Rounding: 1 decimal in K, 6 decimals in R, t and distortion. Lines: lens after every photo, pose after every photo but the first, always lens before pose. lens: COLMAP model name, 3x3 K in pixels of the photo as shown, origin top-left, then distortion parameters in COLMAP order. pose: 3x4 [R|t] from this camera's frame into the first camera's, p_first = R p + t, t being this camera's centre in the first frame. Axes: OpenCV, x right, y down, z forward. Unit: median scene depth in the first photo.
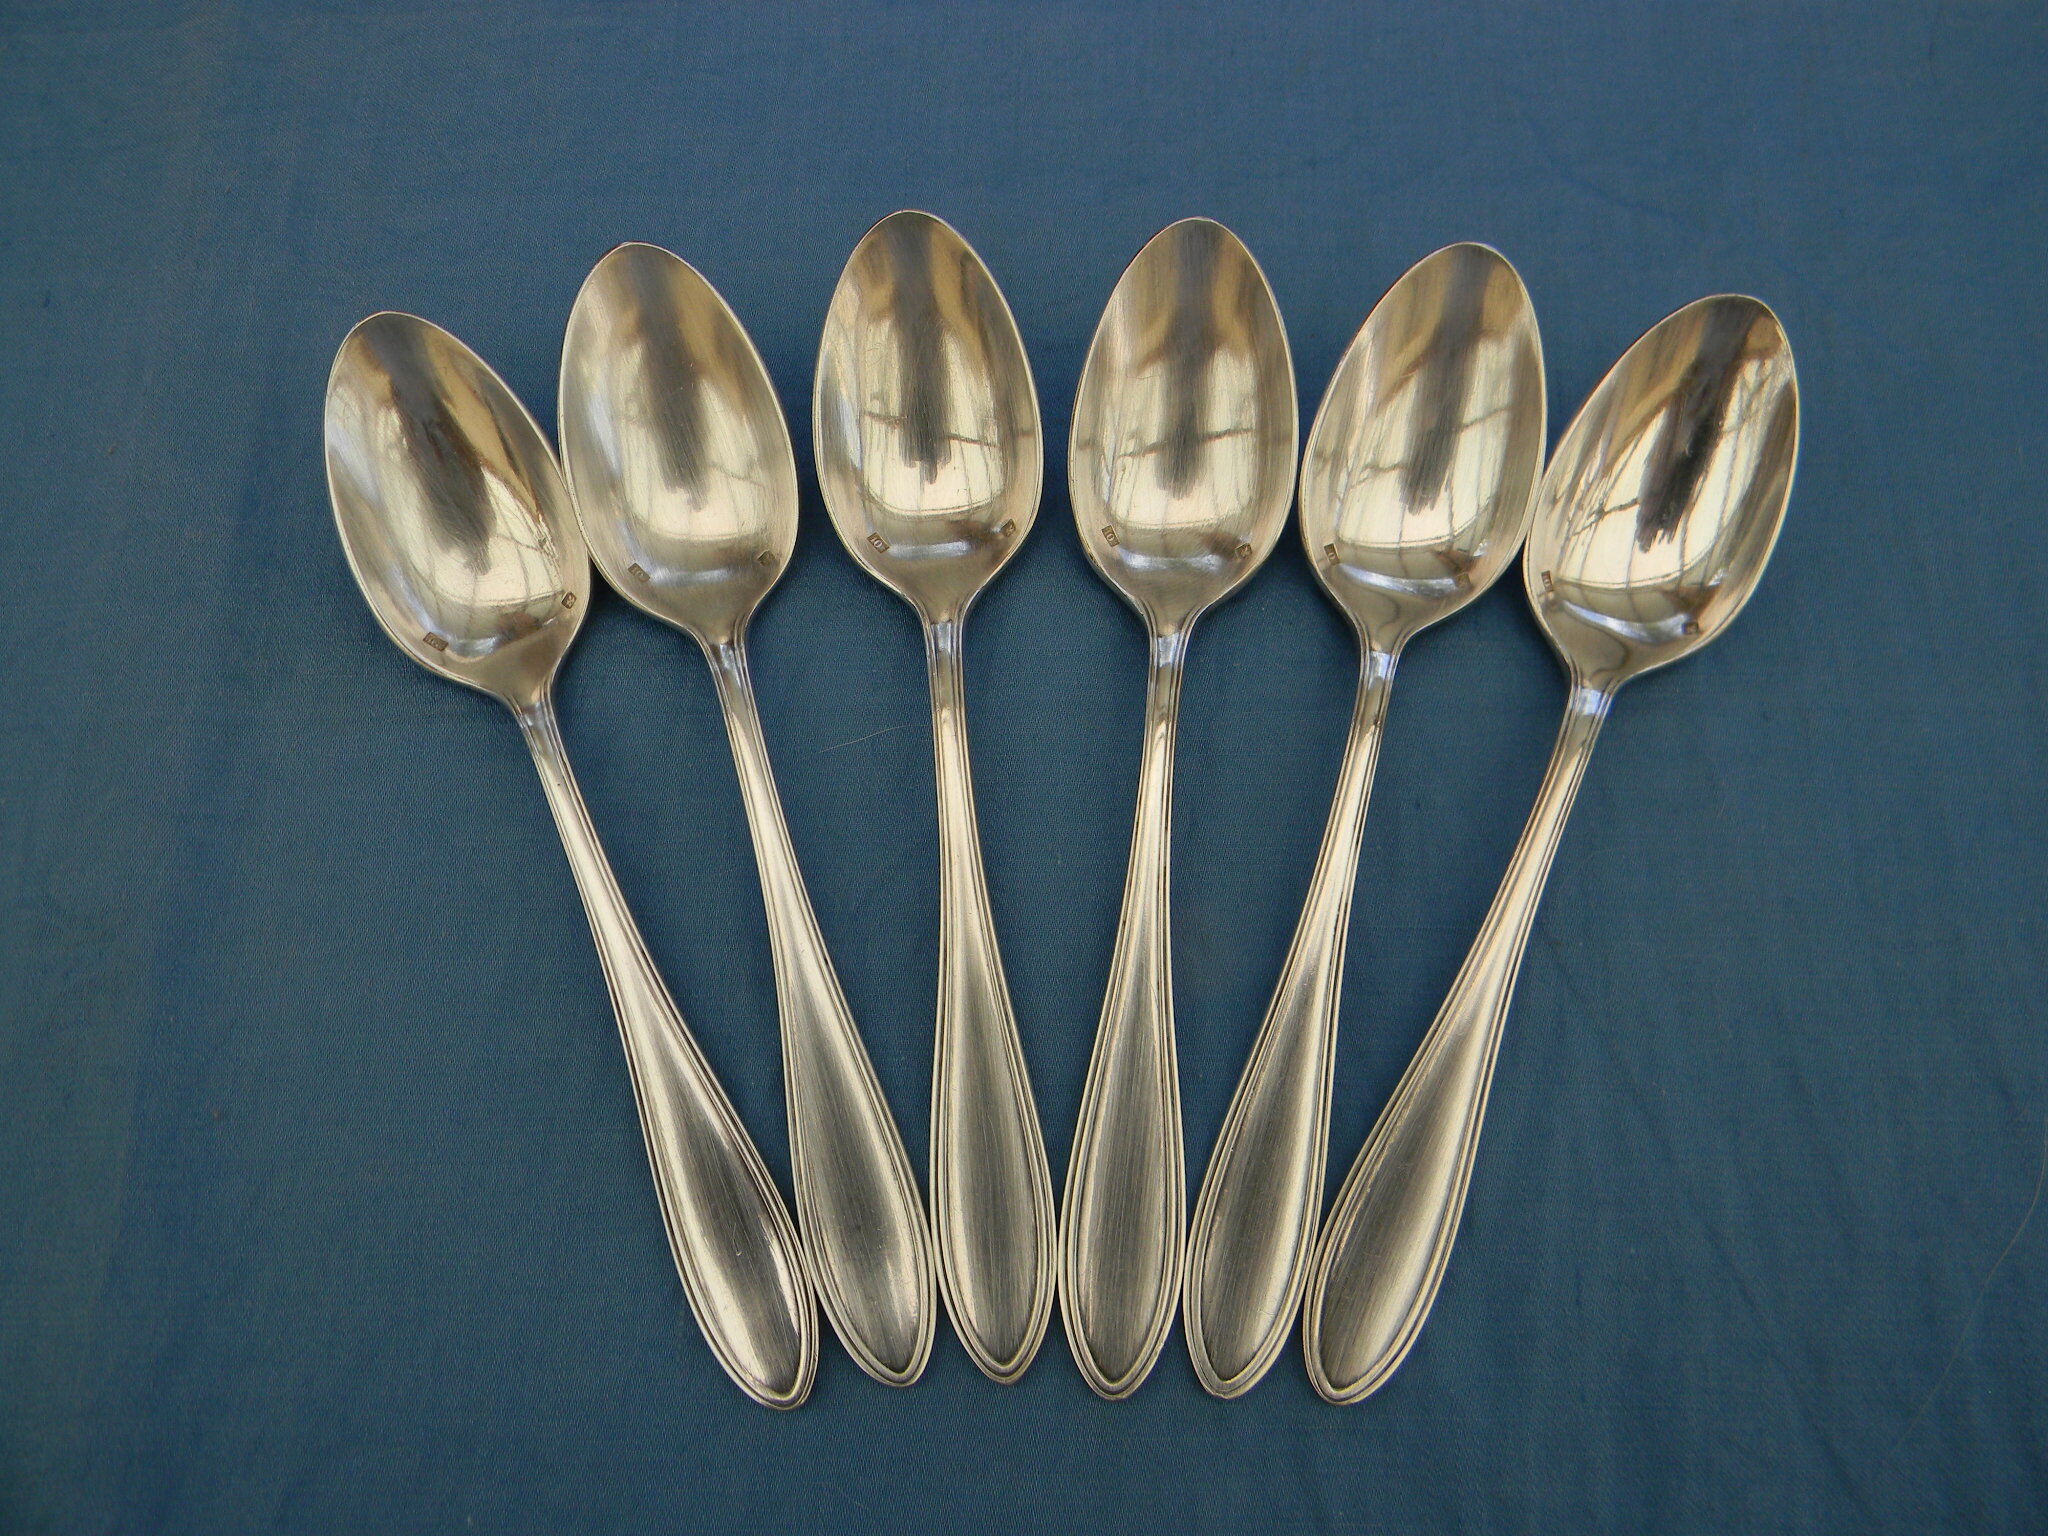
lens RADIAL K [[1667.4, 0, 1009.5], [0, 1667.4, 773.2], [0, 0, 1]] dist [-0.006931, -0.023374]
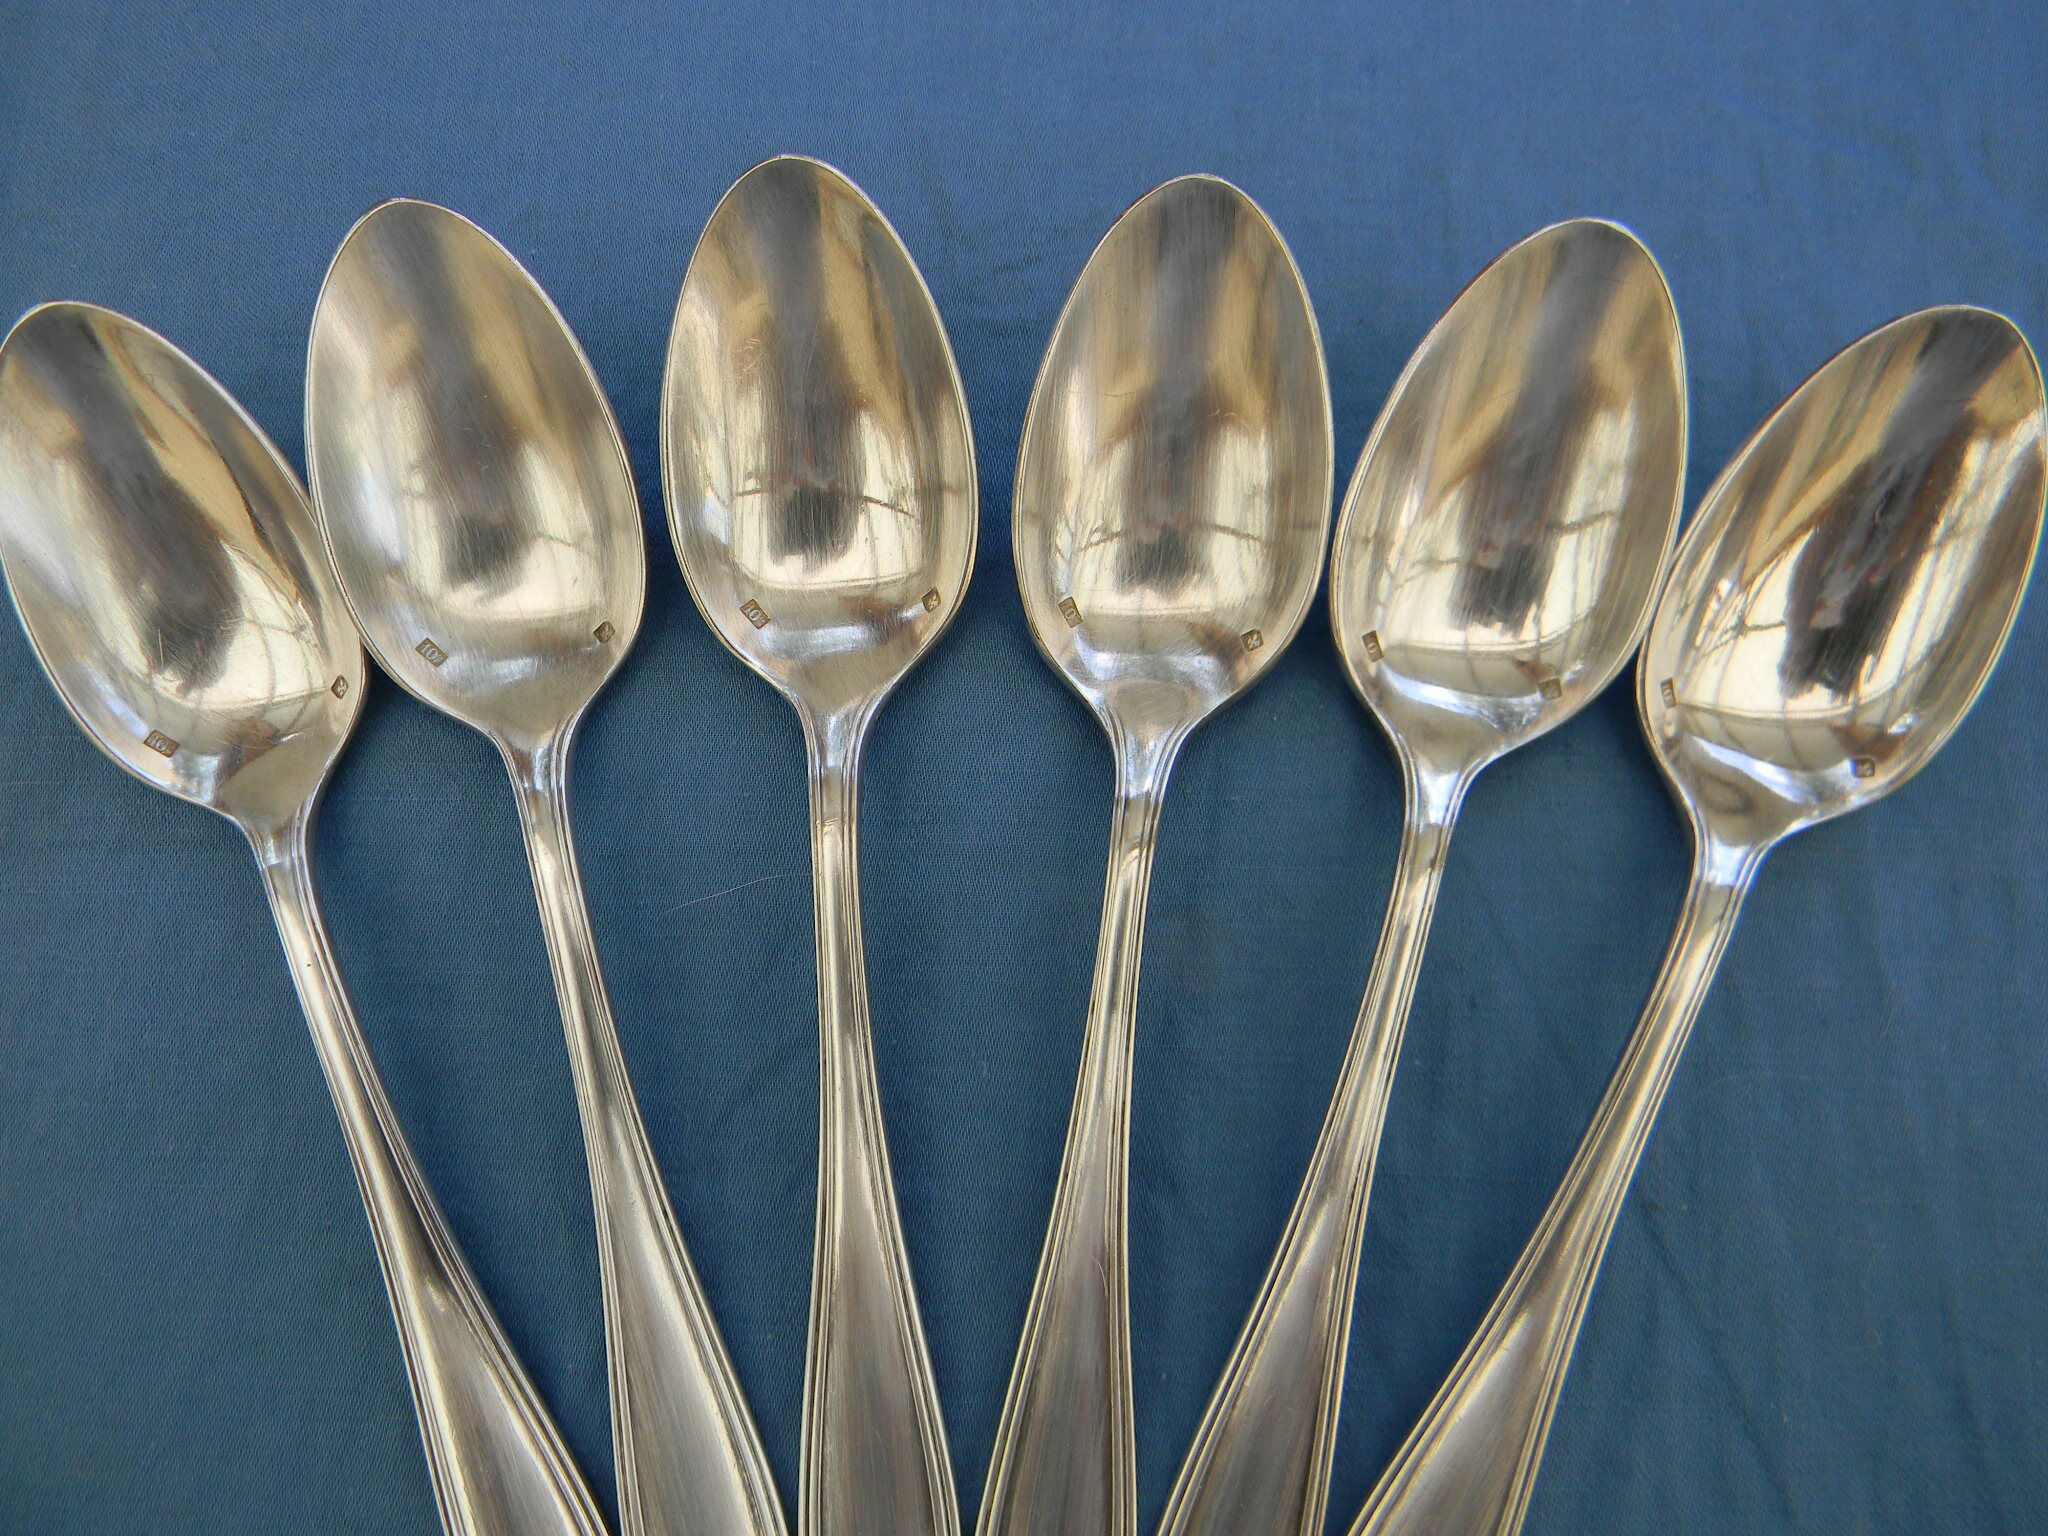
lens RADIAL K [[1667.4, 0, 999.7], [0, 1667.4, 731.5], [0, 0, 1]] dist [-0.006931, -0.023374]
pose [[0.999611, 0.020868, -0.018524, 0.047776], [-0.018357, 0.991773, 0.126690, -0.194209], [0.021015, -0.126300, 0.991769, 0.286123]]
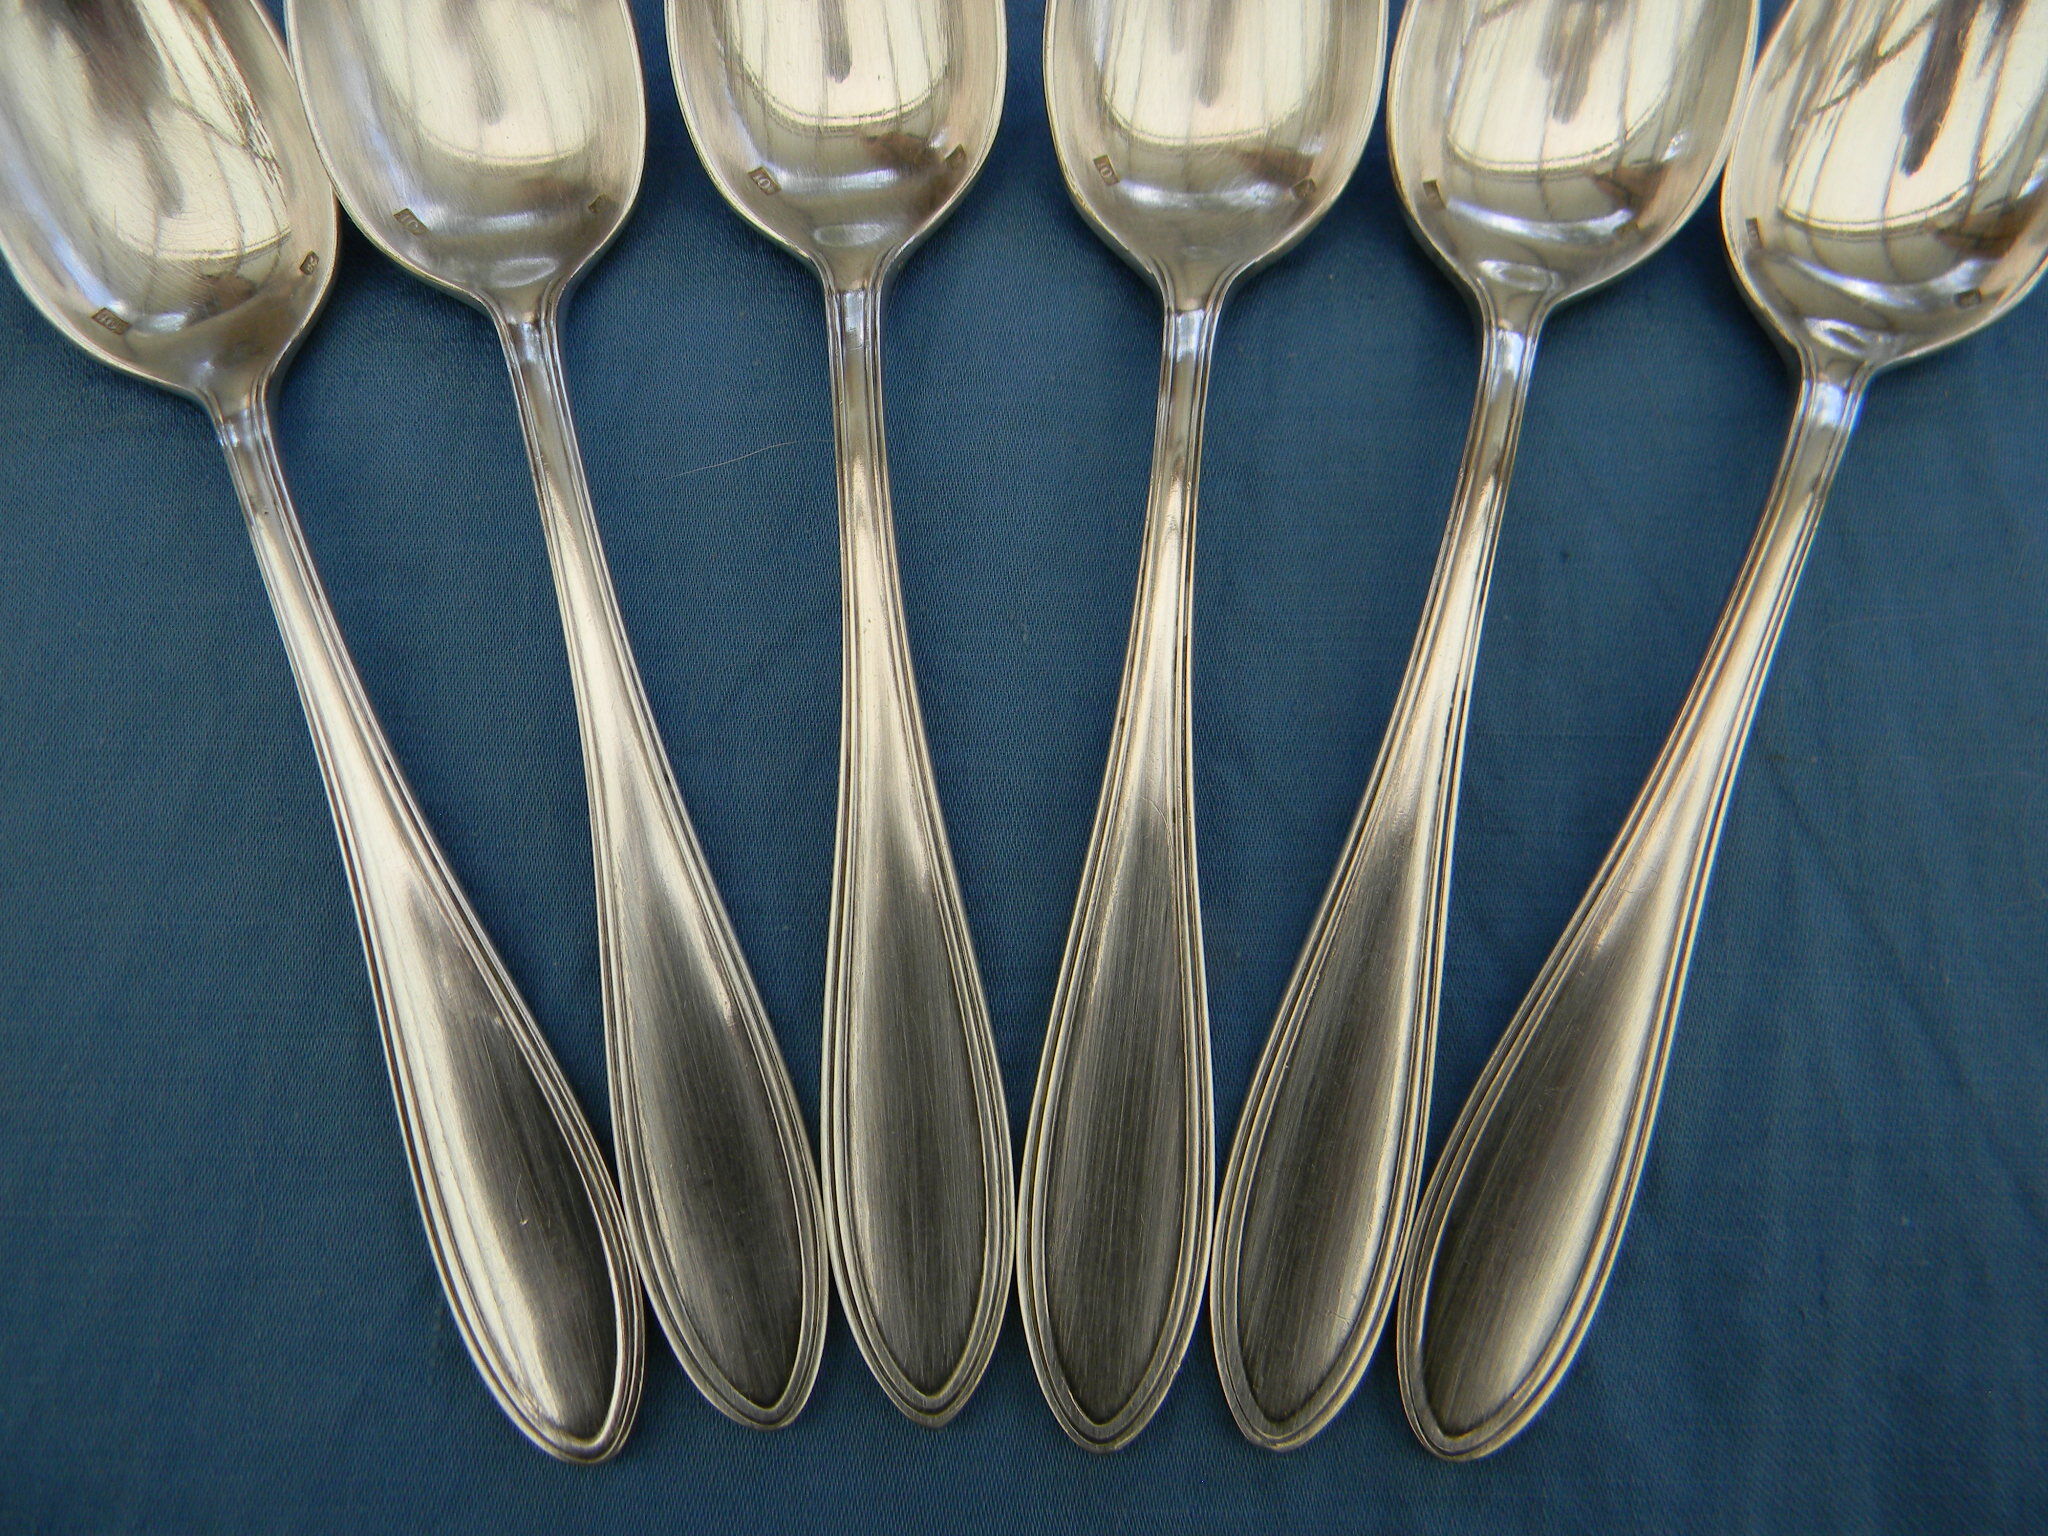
lens RADIAL K [[1667.4, 0, 1017.2], [0, 1667.4, 781.5], [0, 0, 1]] dist [-0.006931, -0.023374]
pose [[0.999991, 0.004120, 0.000333, 0.026894], [-0.004127, 0.999650, 0.026128, 0.094705], [-0.000226, -0.026130, 0.999659, 0.339361]]
